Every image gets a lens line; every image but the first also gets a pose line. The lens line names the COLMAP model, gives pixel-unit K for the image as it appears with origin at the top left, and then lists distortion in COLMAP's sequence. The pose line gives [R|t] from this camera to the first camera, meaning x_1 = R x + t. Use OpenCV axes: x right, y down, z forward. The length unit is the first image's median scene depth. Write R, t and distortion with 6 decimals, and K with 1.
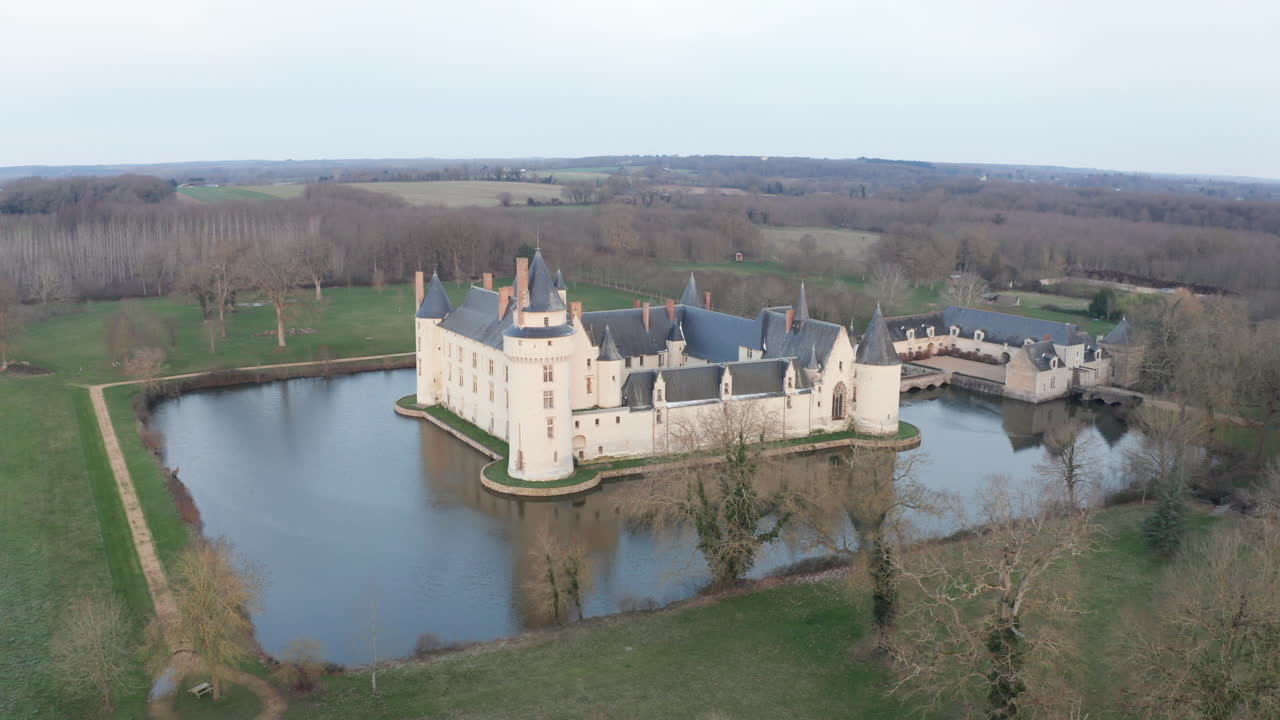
lens RADIAL K [[1029.5, 0, 642.9], [0, 1029.5, 360.5], [0, 0, 1]] dist [-0.160045, -0.016625]
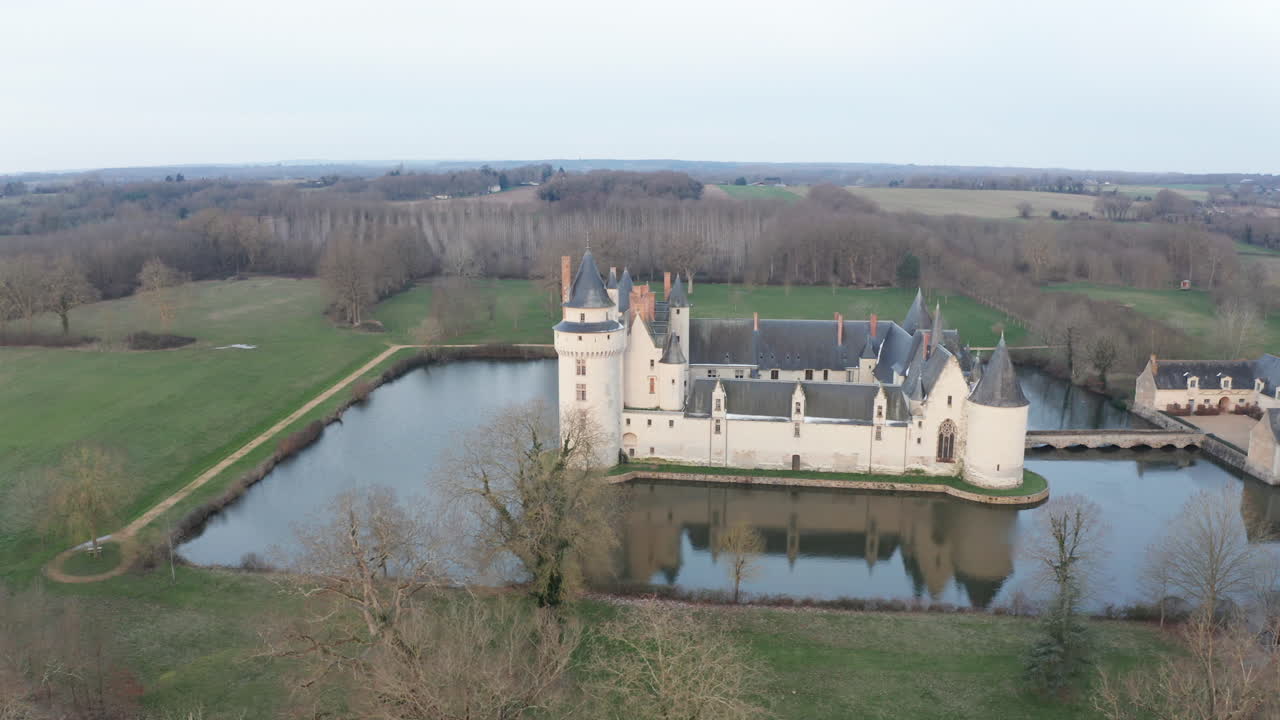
lens RADIAL K [[1029.5, 0, 640.3], [0, 1029.5, 359.3], [0, 0, 1]] dist [-0.160045, -0.016625]
pose [[0.823051, 0.101687, -0.558790, 0.459357], [-0.105792, 0.994072, 0.025075, -0.023808], [0.558028, 0.038478, 0.828930, 0.141601]]
